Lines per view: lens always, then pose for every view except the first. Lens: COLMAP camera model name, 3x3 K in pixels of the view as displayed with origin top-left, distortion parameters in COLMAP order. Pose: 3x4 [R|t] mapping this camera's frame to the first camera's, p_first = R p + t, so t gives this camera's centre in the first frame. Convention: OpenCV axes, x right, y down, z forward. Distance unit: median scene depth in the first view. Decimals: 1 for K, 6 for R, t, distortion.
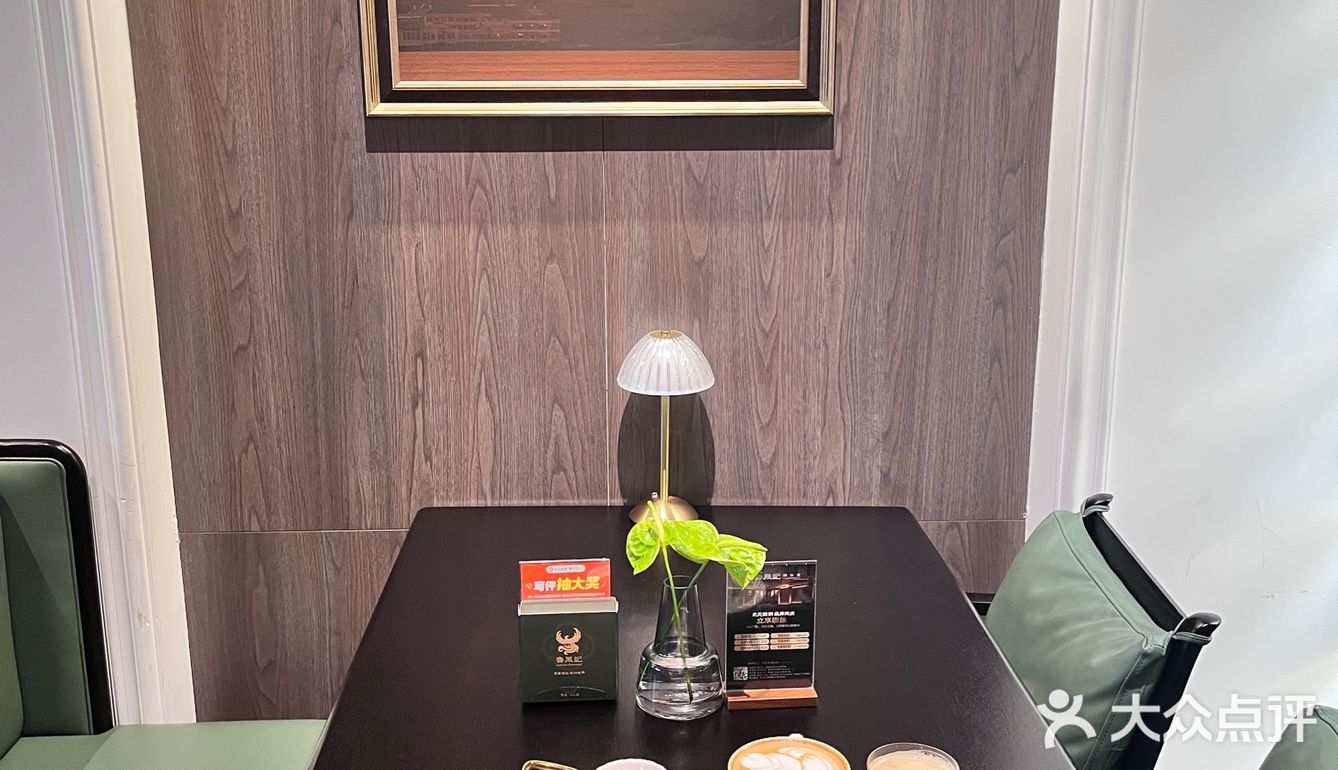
lens RADIAL K [[1370.0, 0, 669.2], [0, 1370.0, 410.8], [0, 0, 1]] dist [0.111932, -0.299233]
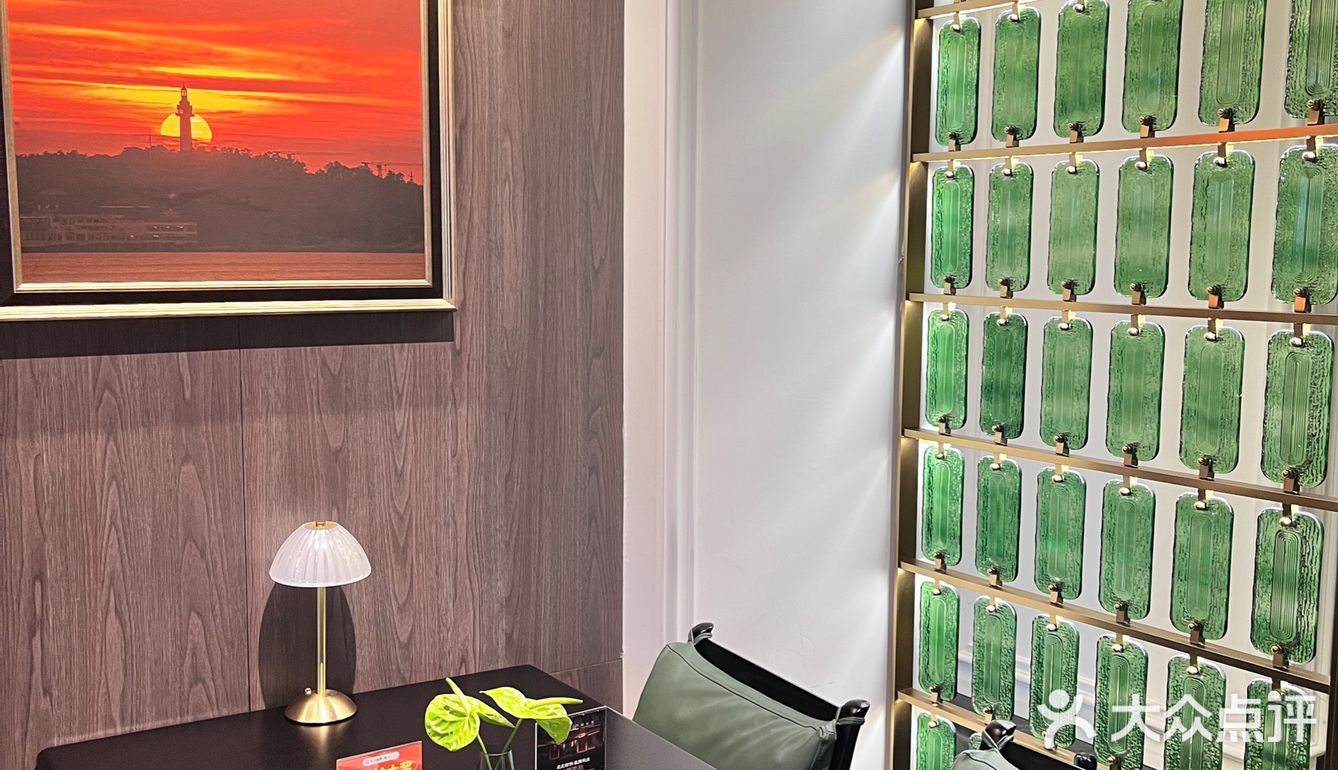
lens RADIAL K [[1370.0, 0, 669.2], [0, 1370.0, 410.8], [0, 0, 1]] dist [0.111932, -0.299233]
pose [[0.849923, -0.056909, 0.523825, -0.305711], [0.125066, 0.987528, -0.095637, -0.009931], [-0.511849, 0.146797, 0.846440, -0.000386]]
